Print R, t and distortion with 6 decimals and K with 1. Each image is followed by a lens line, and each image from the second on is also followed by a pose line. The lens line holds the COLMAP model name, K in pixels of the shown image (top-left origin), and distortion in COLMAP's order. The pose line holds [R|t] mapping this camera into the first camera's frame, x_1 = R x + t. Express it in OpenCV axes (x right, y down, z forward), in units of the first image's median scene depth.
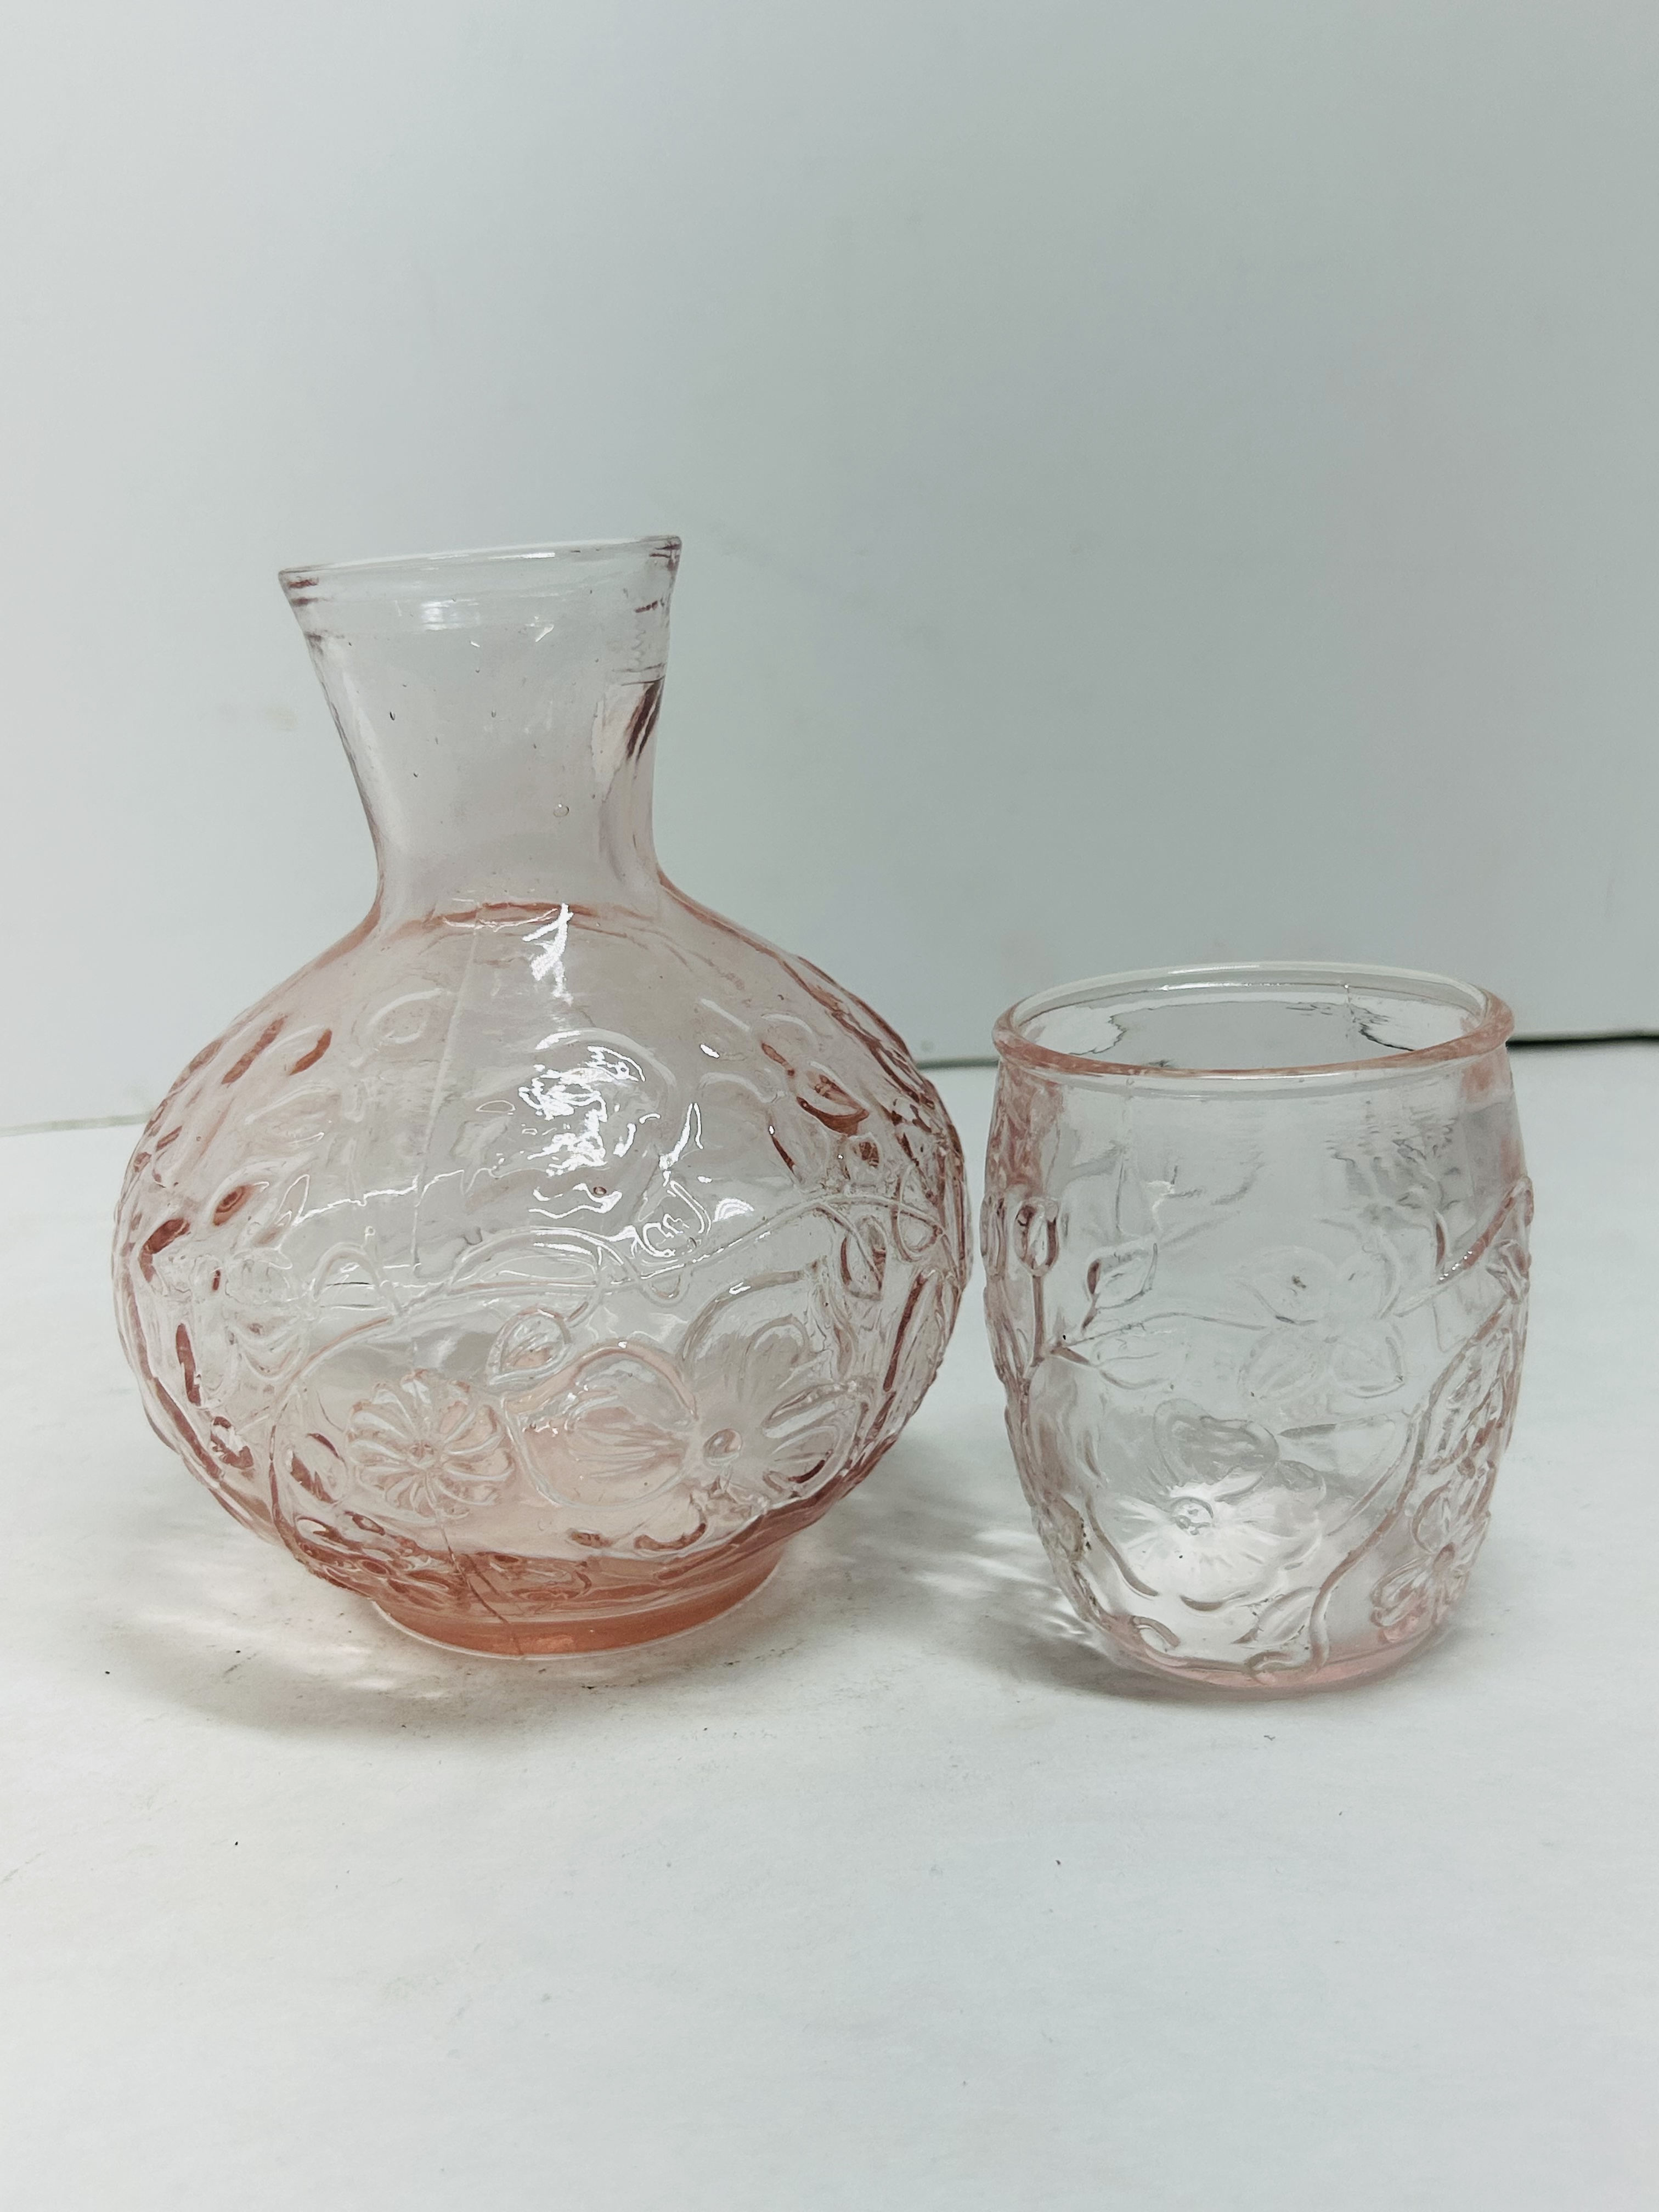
lens RADIAL K [[2308.1, 0, 900.8], [0, 2308.1, 1151.7], [0, 0, 1]] dist [0.085554, 0.000000]
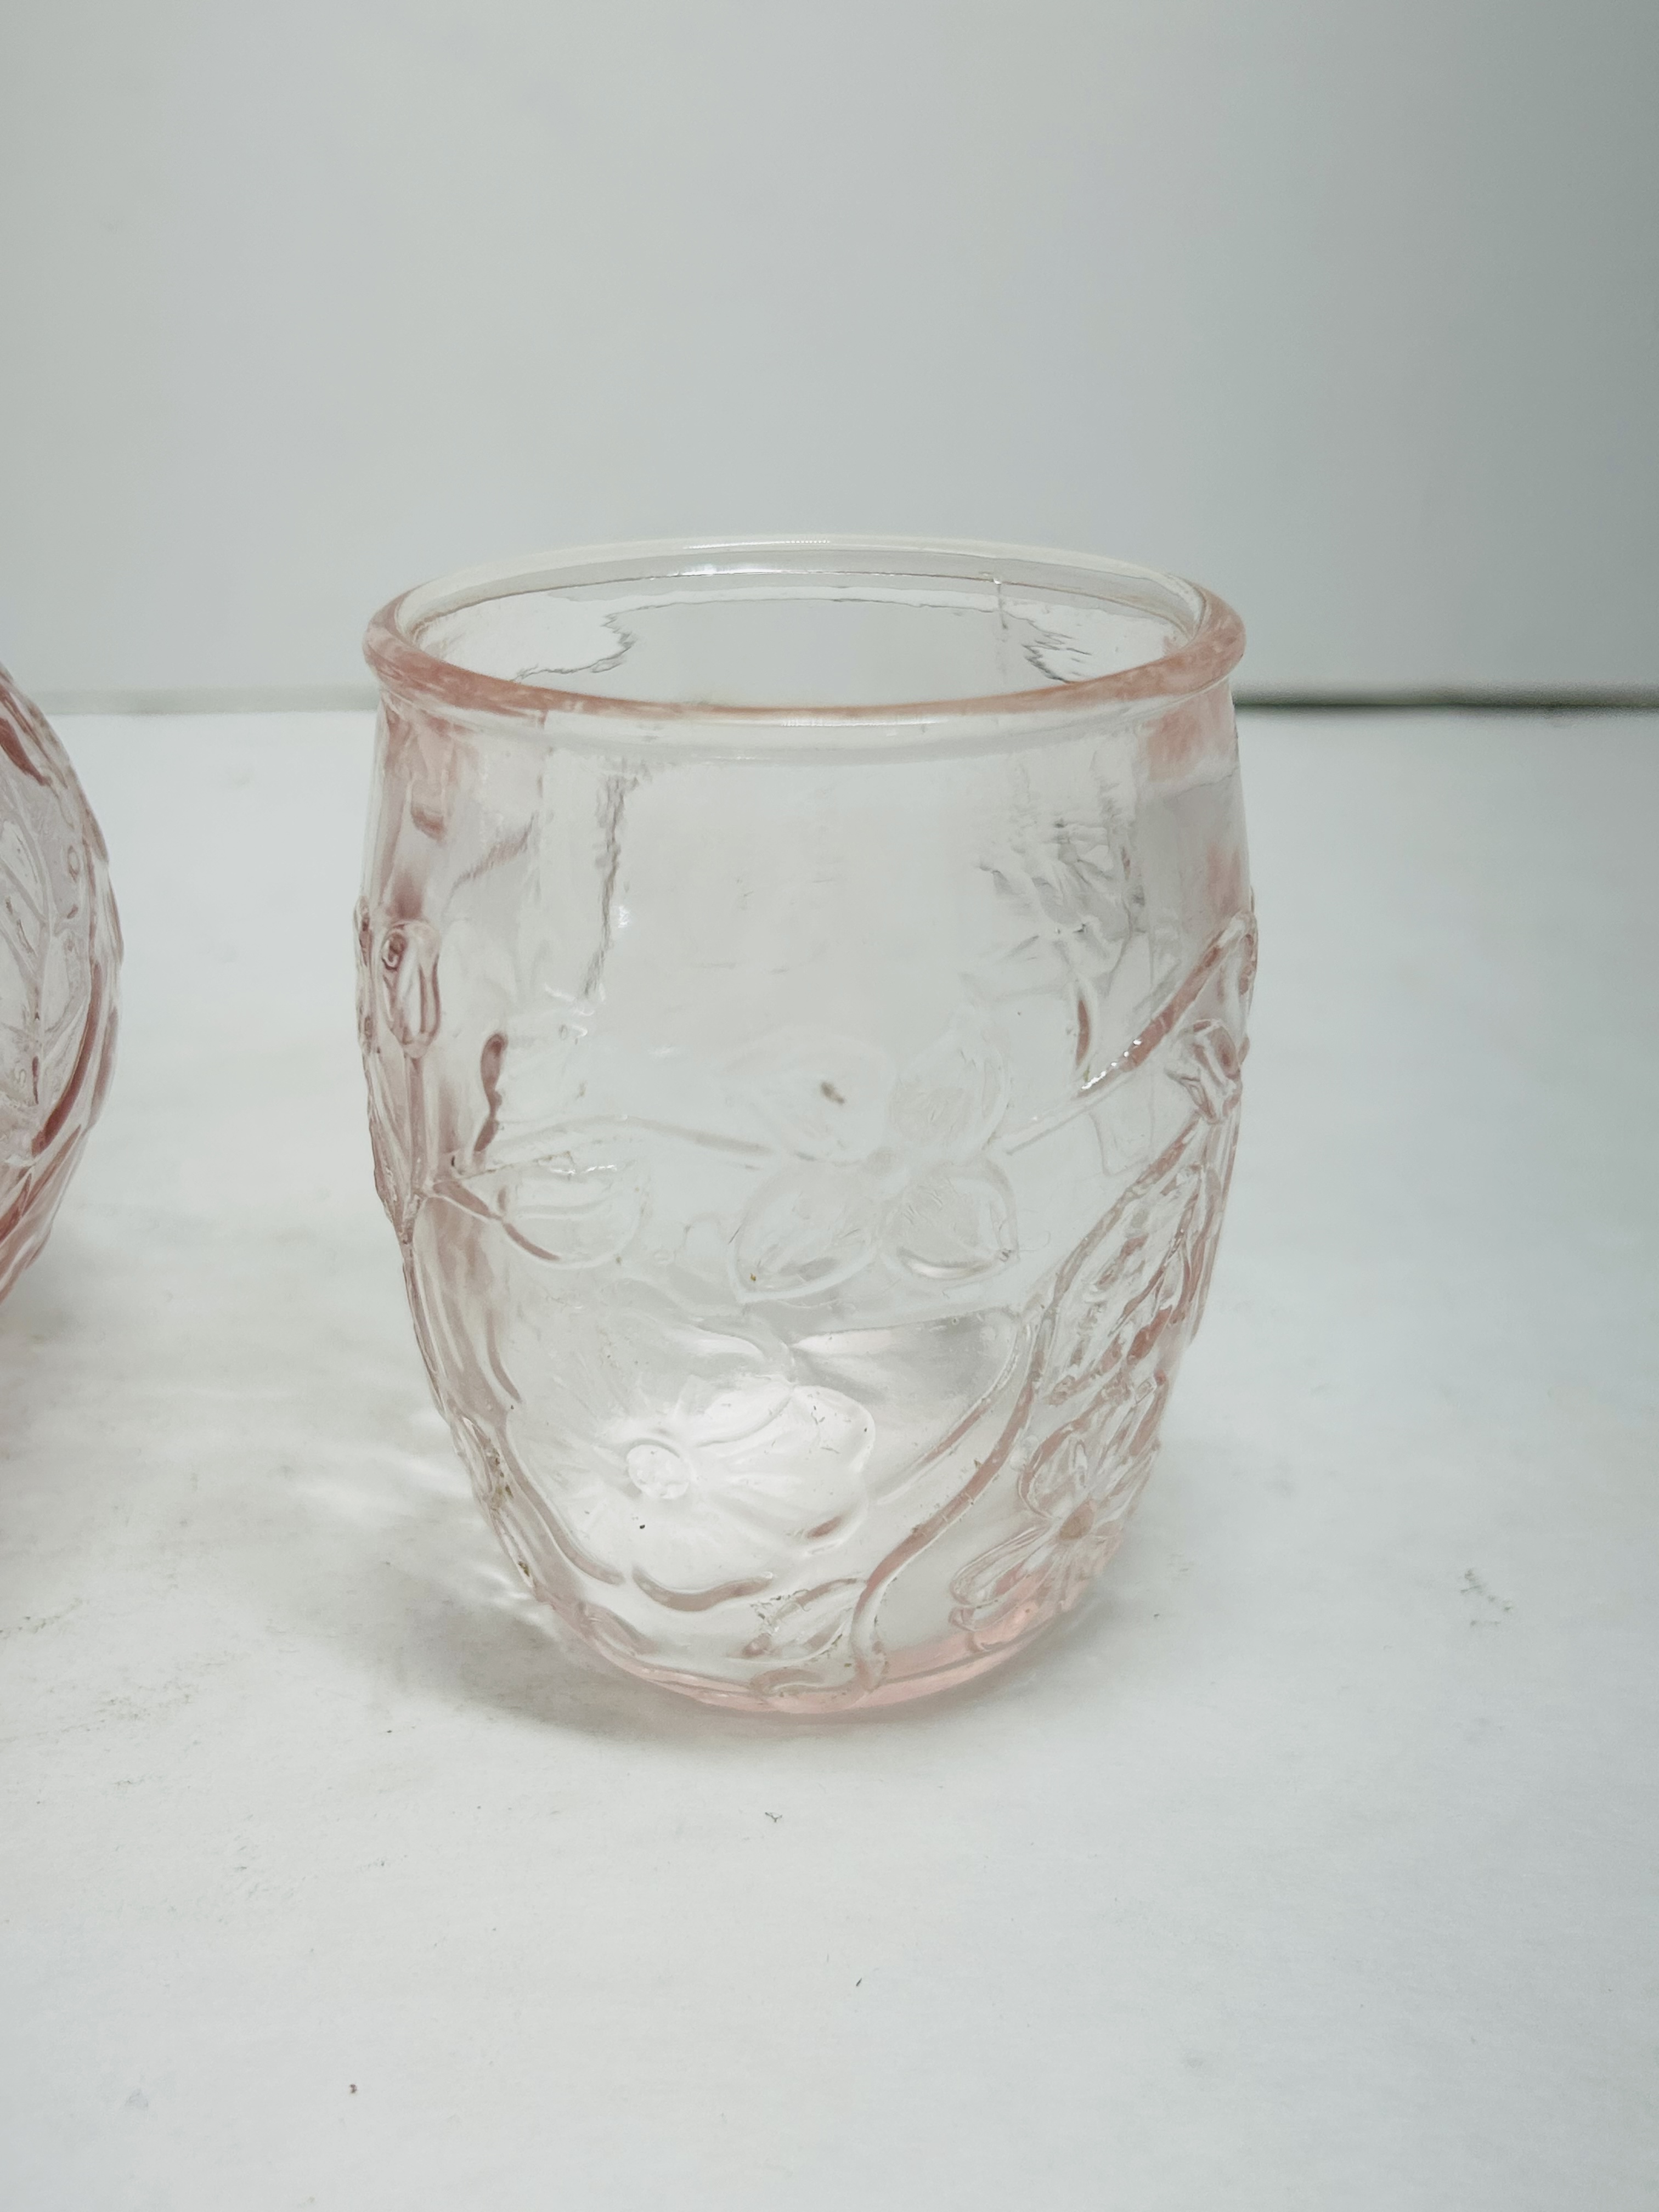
lens RADIAL K [[2308.1, 0, 788.9], [0, 2308.1, 1133.0], [0, 0, 1]] dist [0.085554, 0.000000]
pose [[0.999137, 0.027603, 0.031030, 0.135784], [-0.031776, 0.989180, 0.143227, -0.014227], [-0.026741, -0.144089, 0.989203, 0.409001]]
